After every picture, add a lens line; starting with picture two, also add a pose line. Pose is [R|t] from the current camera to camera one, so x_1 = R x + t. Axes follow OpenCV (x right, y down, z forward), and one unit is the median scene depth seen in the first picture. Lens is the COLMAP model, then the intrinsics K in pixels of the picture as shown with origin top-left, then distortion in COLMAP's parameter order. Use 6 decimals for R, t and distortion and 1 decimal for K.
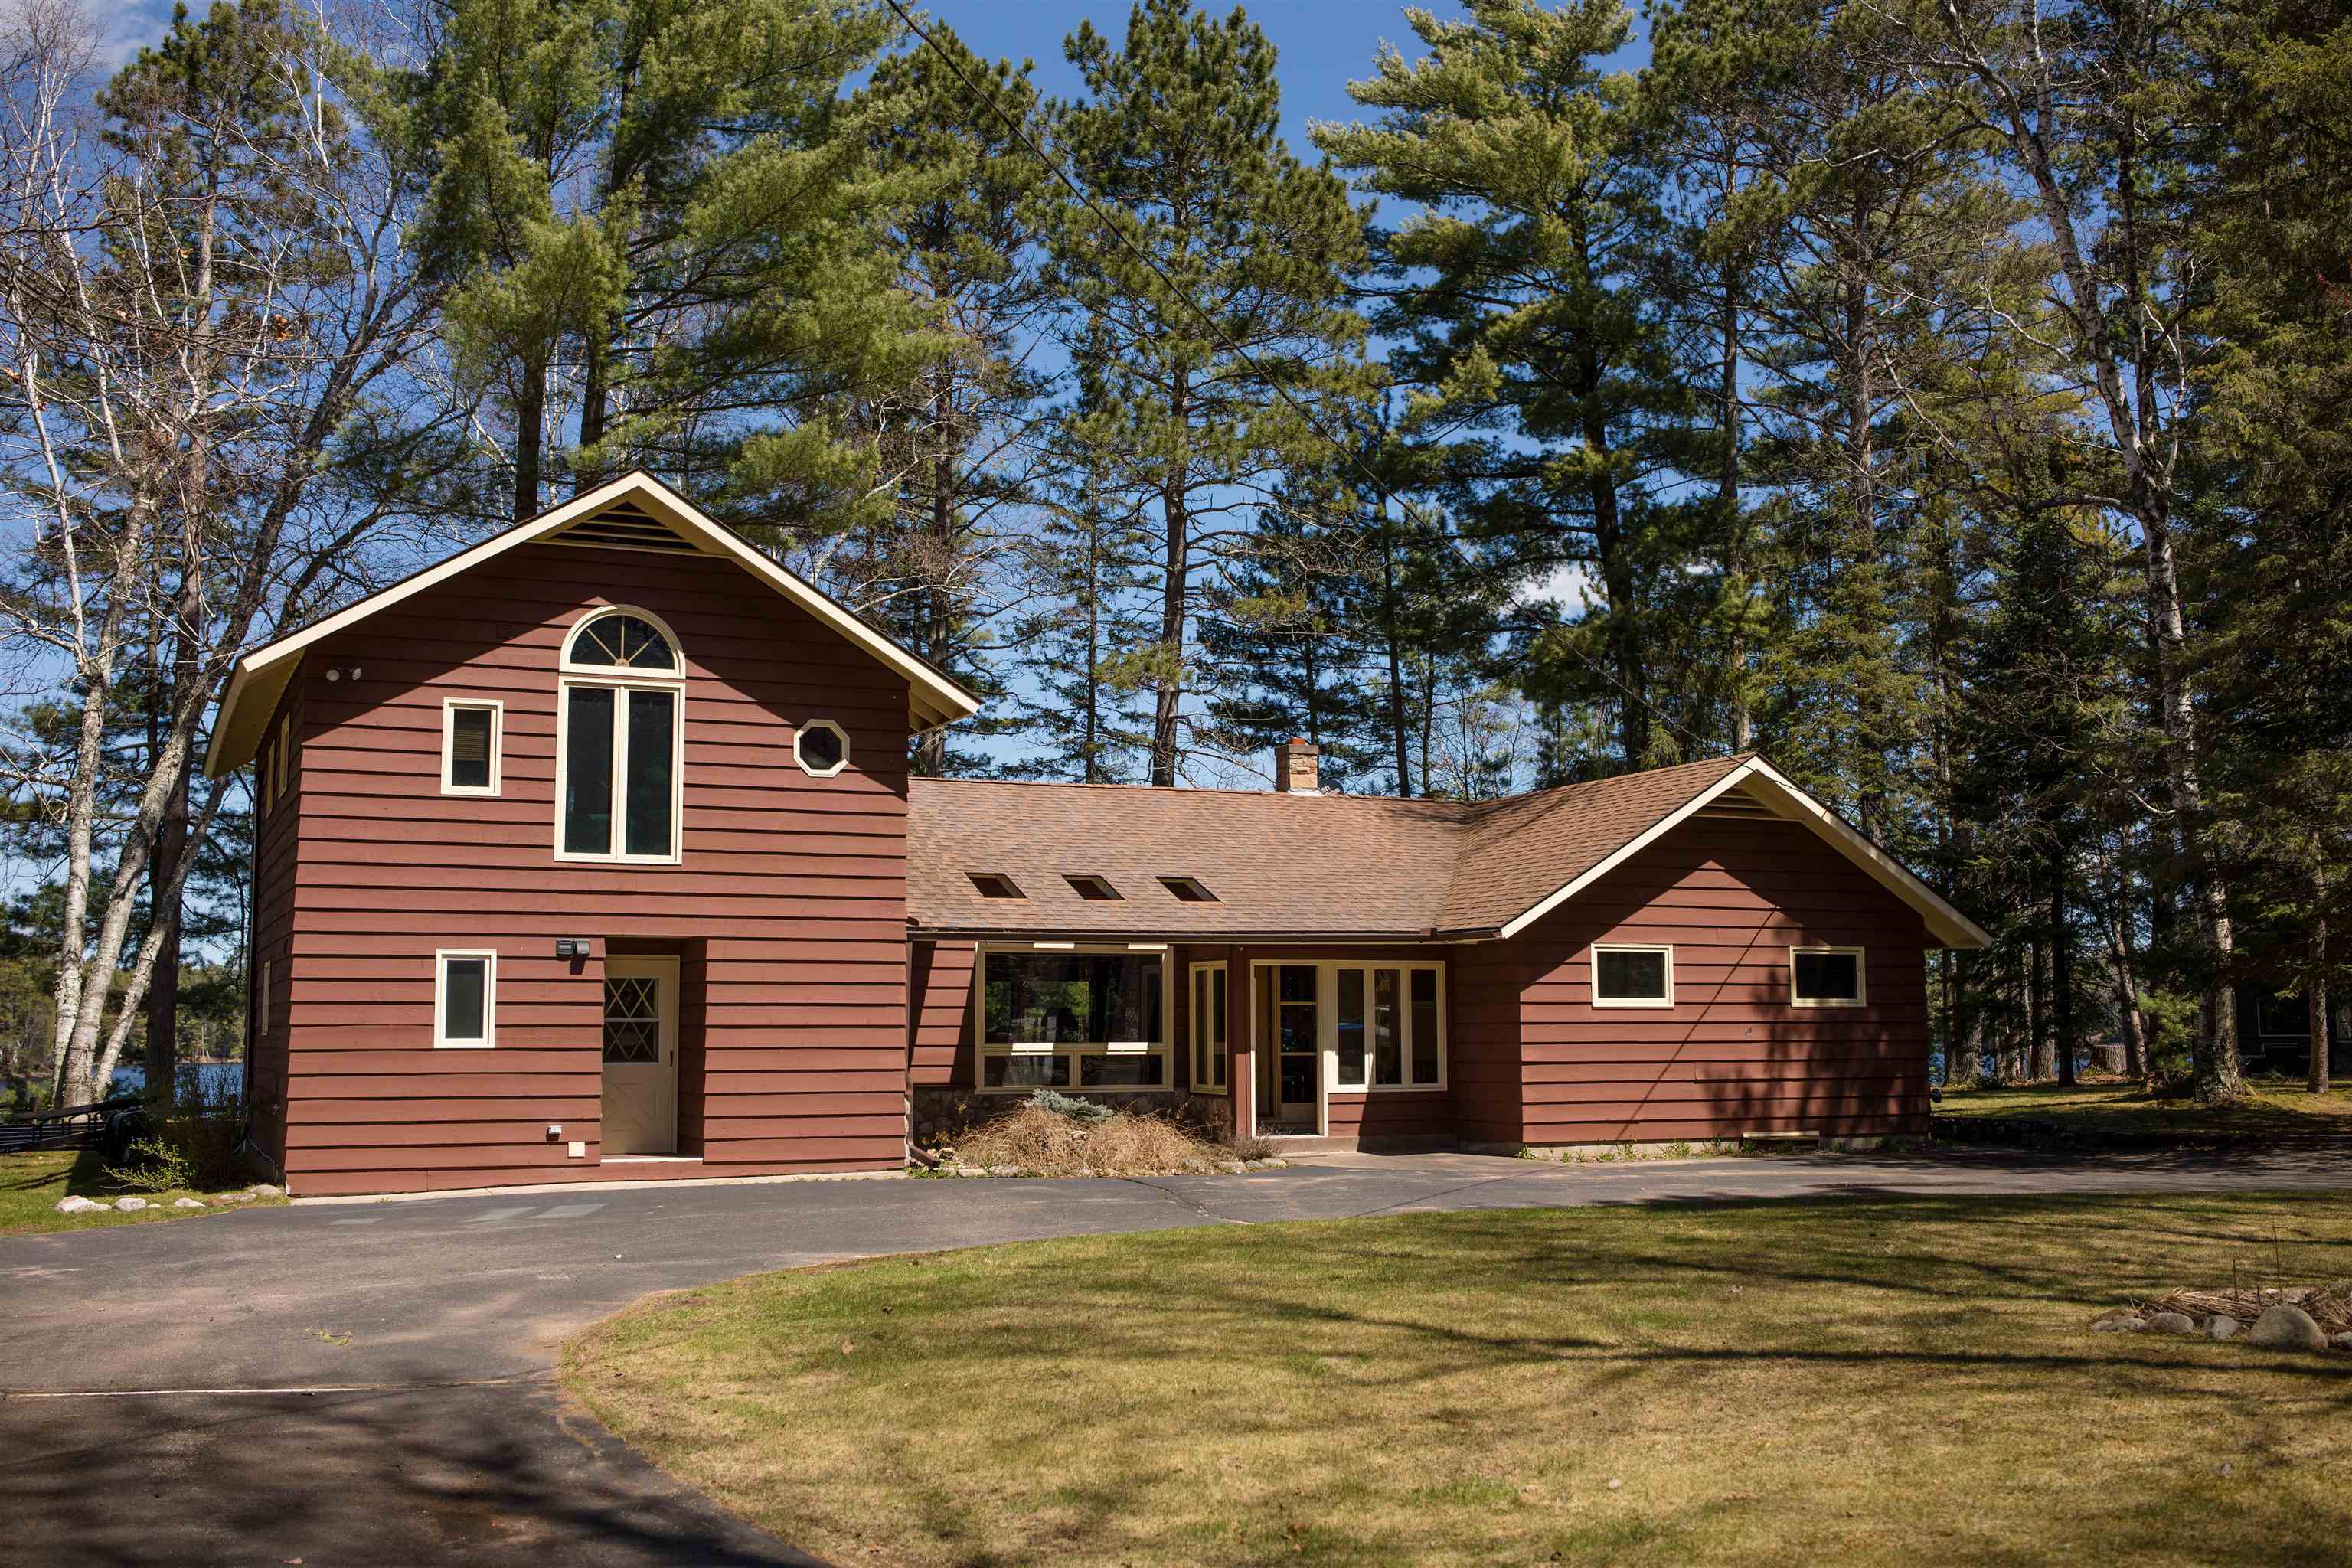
lens RADIAL K [[2351.7, 0, 1176.0], [0, 2351.7, 784.0], [0, 0, 1]] dist [-0.049020, 0.010316]
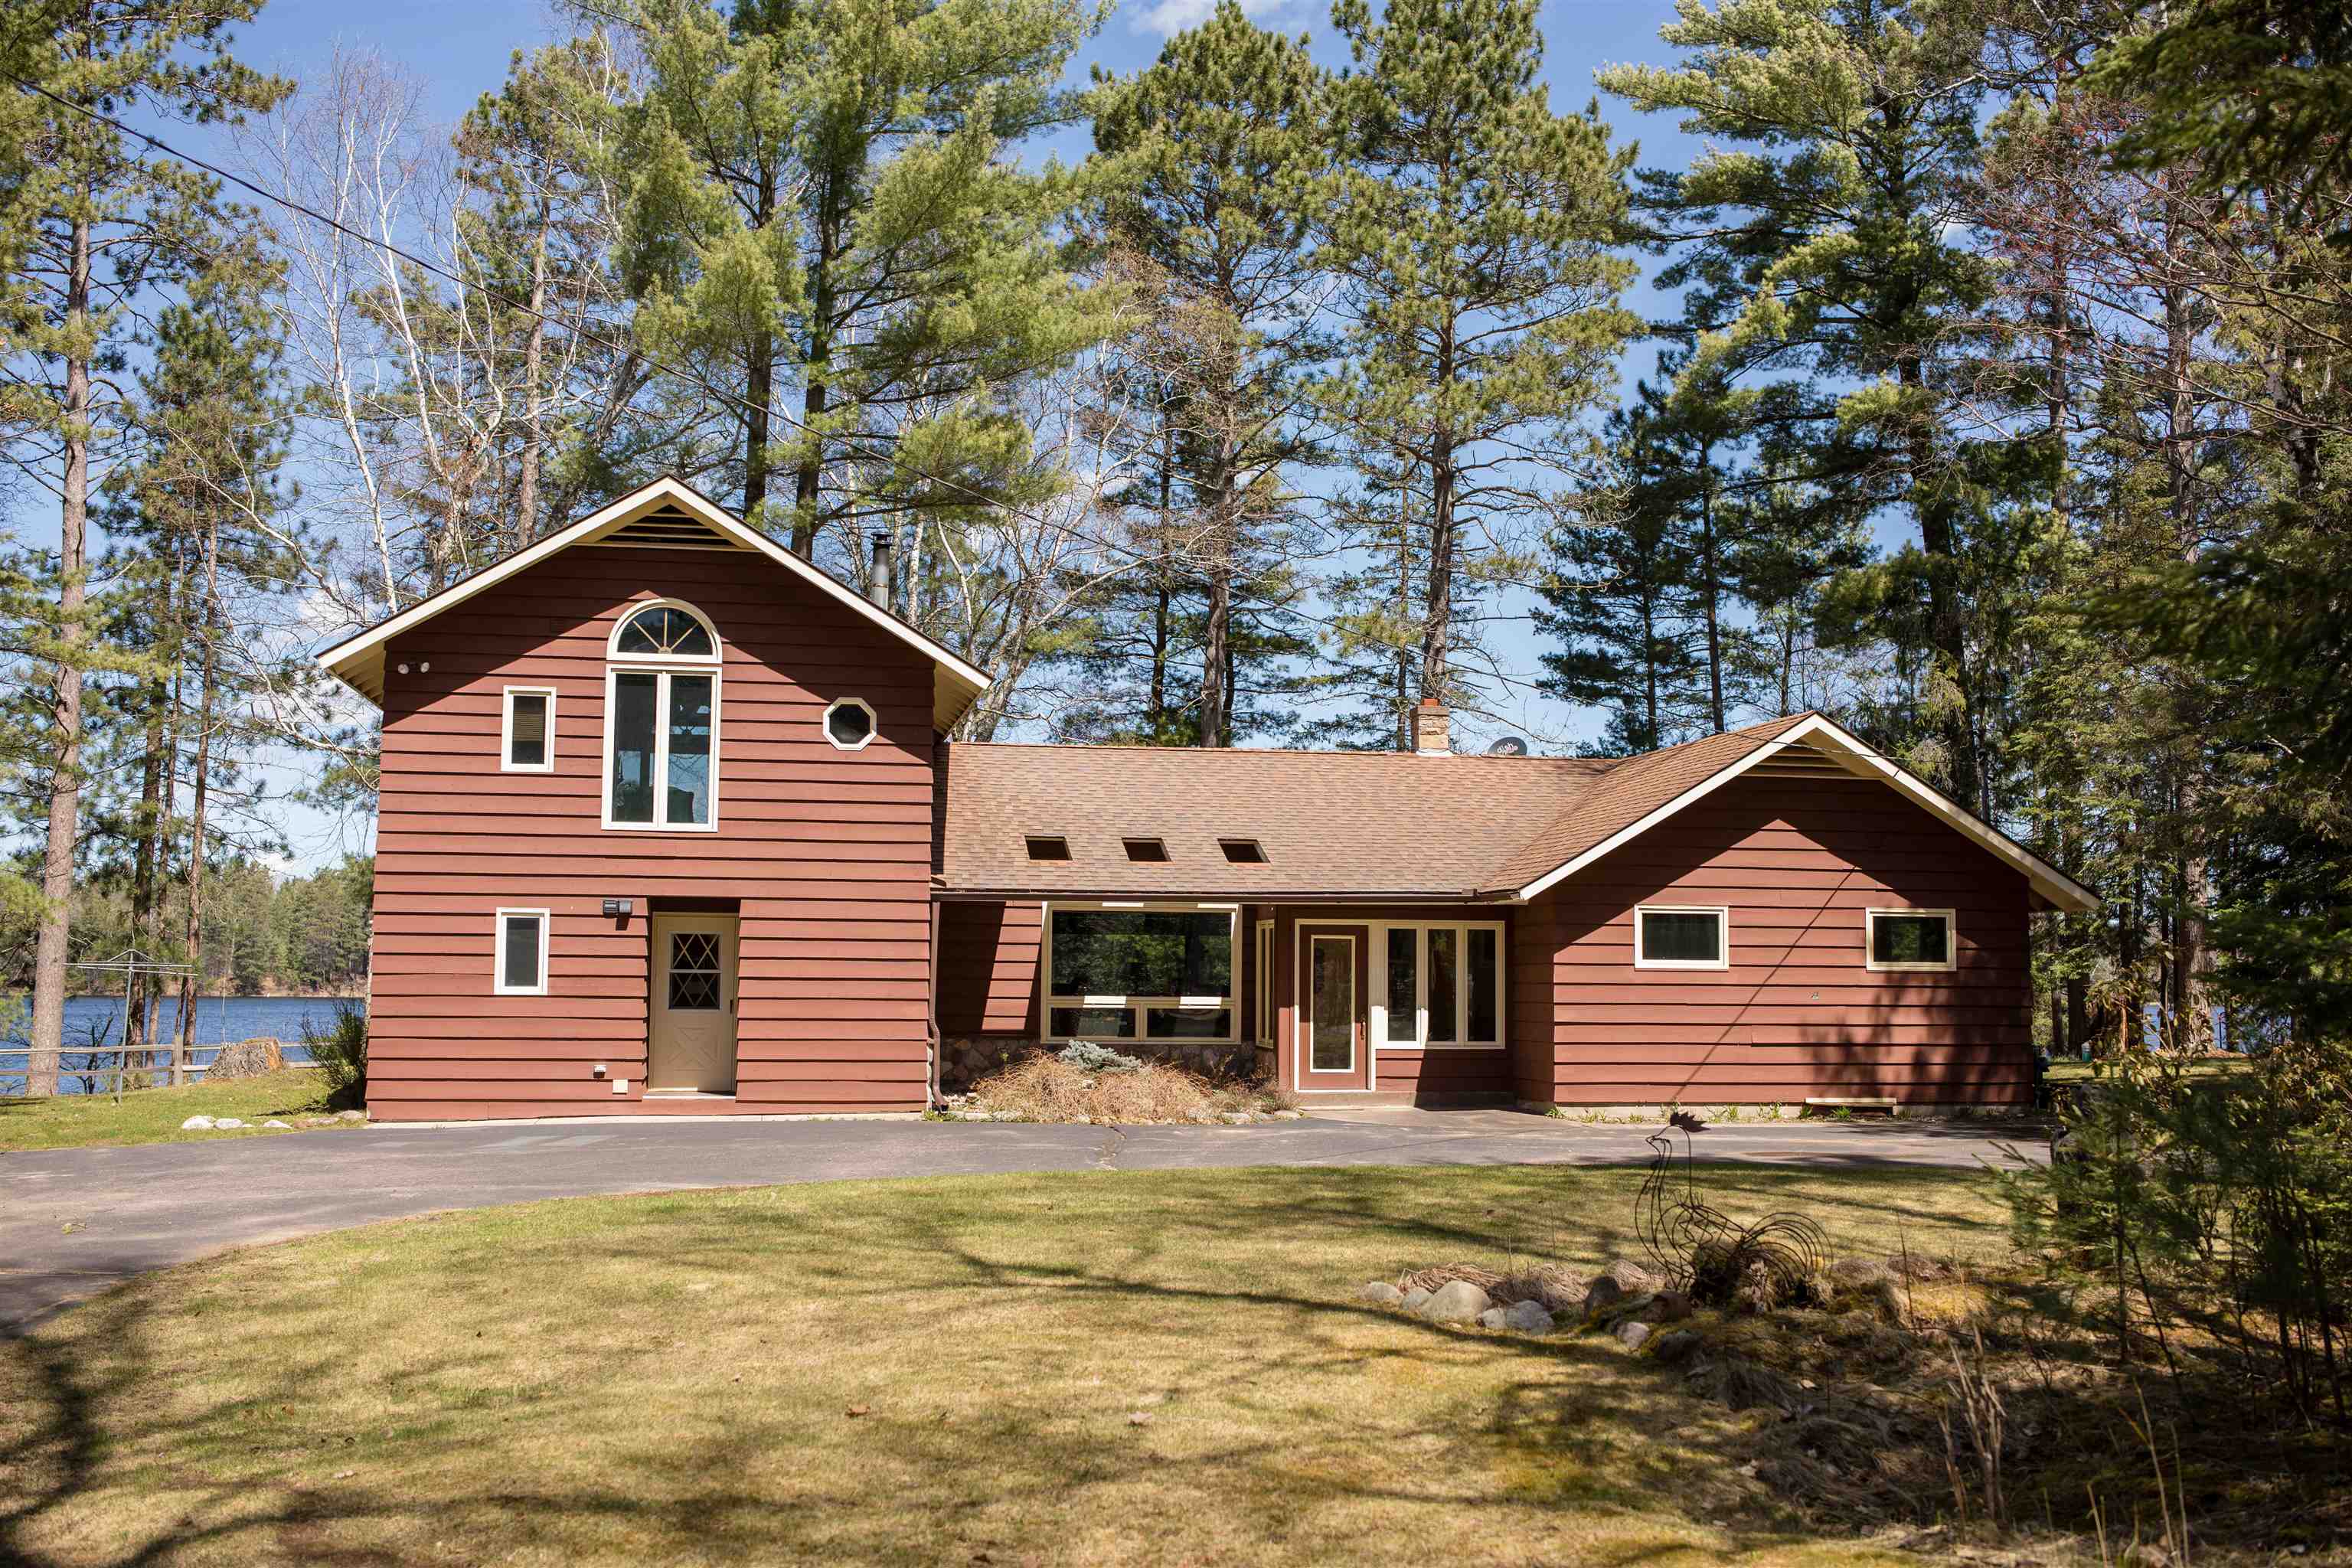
lens RADIAL K [[2352.2, 0, 1176.2], [0, 2352.2, 809.7], [0, 0, 1]] dist [-0.069840, -0.002566]
pose [[0.967729, -0.005388, -0.251936, 0.240572], [0.014138, 0.999358, 0.032932, -0.008147], [0.251597, -0.035431, 0.967183, -0.011898]]
